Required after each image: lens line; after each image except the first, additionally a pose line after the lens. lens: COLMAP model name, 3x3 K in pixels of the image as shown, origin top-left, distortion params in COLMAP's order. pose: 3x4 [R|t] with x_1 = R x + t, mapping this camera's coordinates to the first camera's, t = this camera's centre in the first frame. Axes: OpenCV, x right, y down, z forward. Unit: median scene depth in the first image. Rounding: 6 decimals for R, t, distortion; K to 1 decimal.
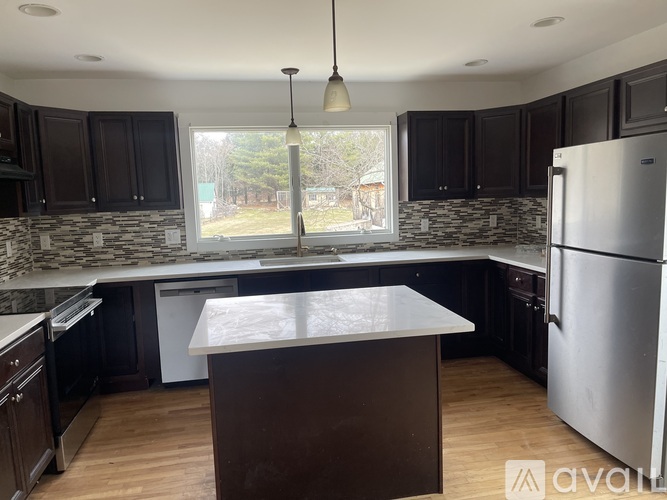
lens RADIAL K [[488.1, 0, 333.5], [0, 488.1, 250.0], [0, 0, 1]] dist [0.032030, -0.003321]
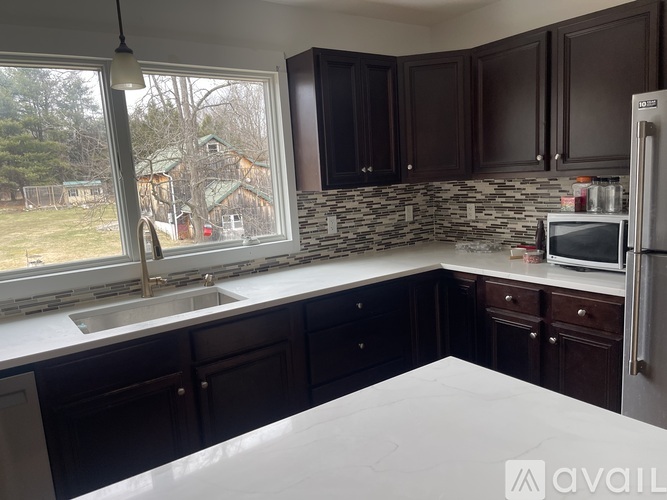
lens RADIAL K [[488.1, 0, 333.5], [0, 488.1, 250.0], [0, 0, 1]] dist [0.032030, -0.003321]
pose [[0.902281, -0.086435, 0.422395, -0.104151], [0.078907, 0.996256, 0.035311, -0.039872], [-0.423866, 0.001470, 0.905724, 0.376722]]
